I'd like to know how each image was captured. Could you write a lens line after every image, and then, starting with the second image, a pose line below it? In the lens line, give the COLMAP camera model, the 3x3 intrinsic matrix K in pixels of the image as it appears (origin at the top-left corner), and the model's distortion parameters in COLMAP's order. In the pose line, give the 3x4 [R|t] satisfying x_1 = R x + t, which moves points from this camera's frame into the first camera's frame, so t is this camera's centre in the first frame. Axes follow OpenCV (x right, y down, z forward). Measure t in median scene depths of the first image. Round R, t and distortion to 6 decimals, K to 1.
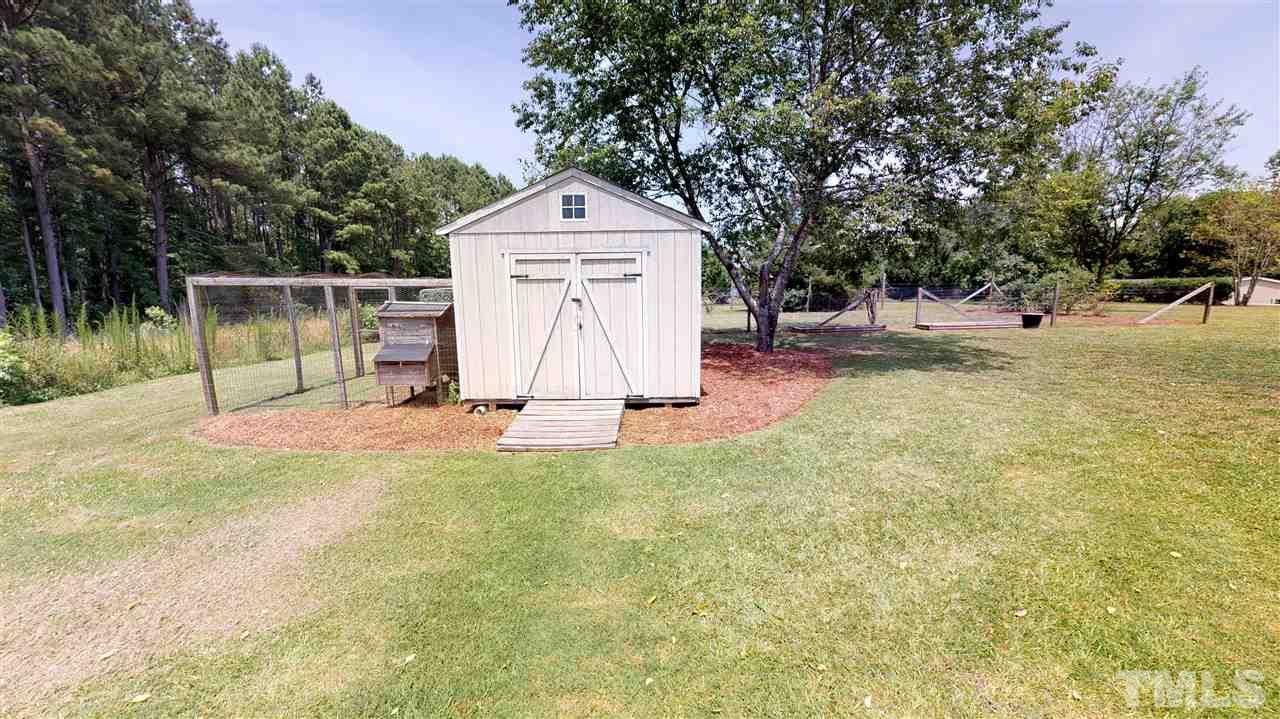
lens RADIAL K [[468.5, 0, 626.1], [0, 468.5, 362.3], [0, 0, 1]] dist [0.000085, -0.000067]
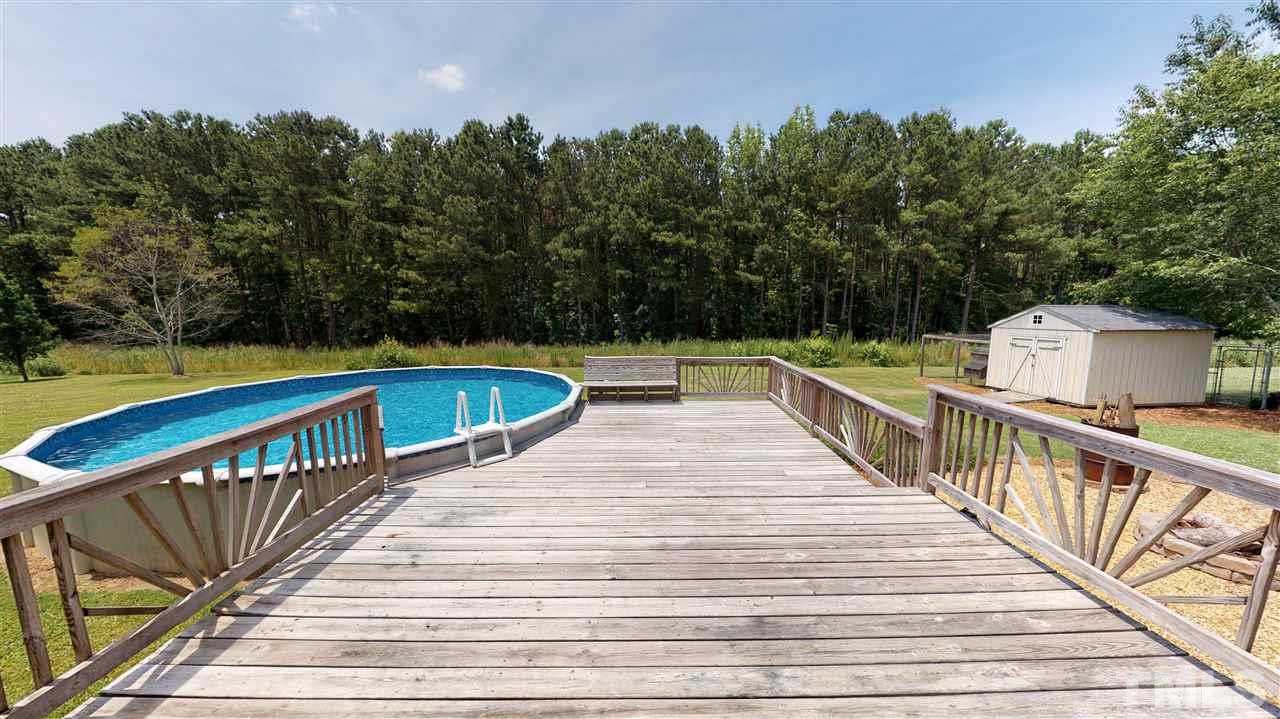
lens RADIAL K [[402.5, 0, 634.4], [0, 402.5, 362.9], [0, 0, 1]] dist [-0.001401, 0.000037]
pose [[0.056743, 0.133342, -0.989444, 1.241027], [-0.141132, 0.982161, 0.124267, -0.036500], [0.988363, 0.132591, 0.074549, -0.833385]]
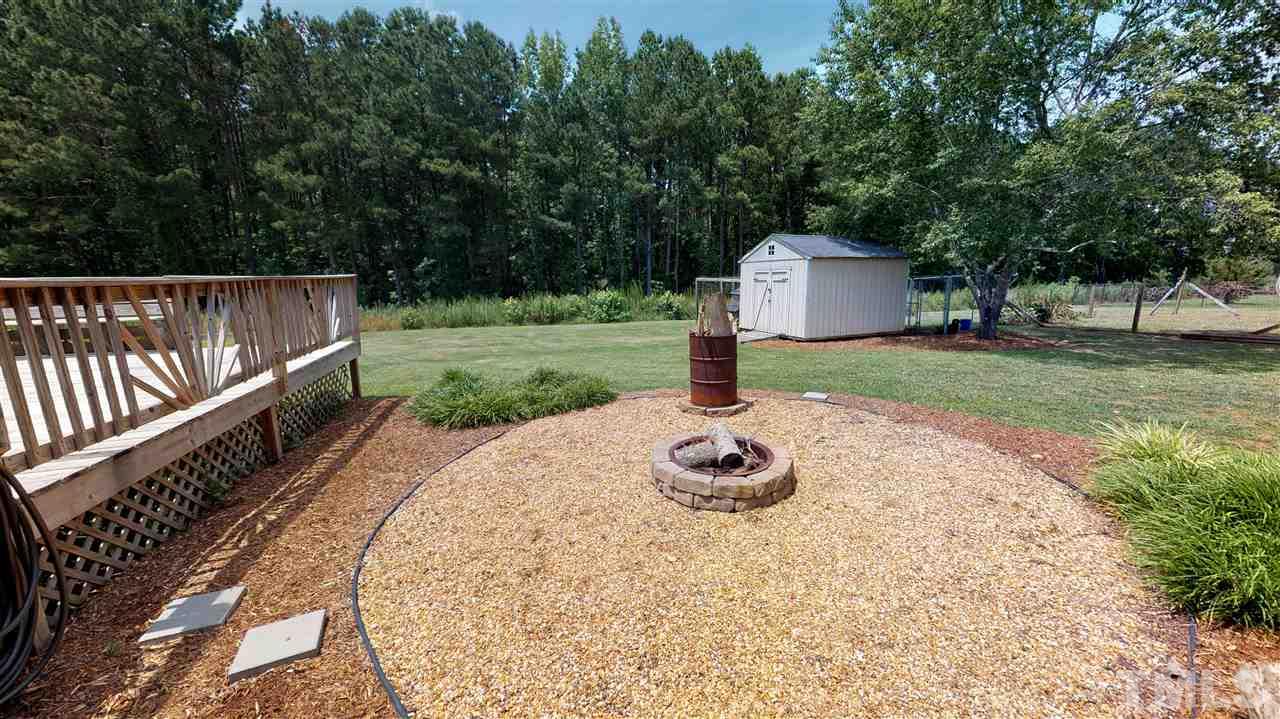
lens RADIAL K [[468.5, 0, 639.7], [0, 468.5, 362.2], [0, 0, 1]] dist [0.000085, -0.000067]
pose [[0.376270, 0.167315, -0.911278, 1.179434], [-0.127516, 0.983551, 0.127933, 0.004353], [0.917693, 0.068065, 0.391416, -0.311972]]
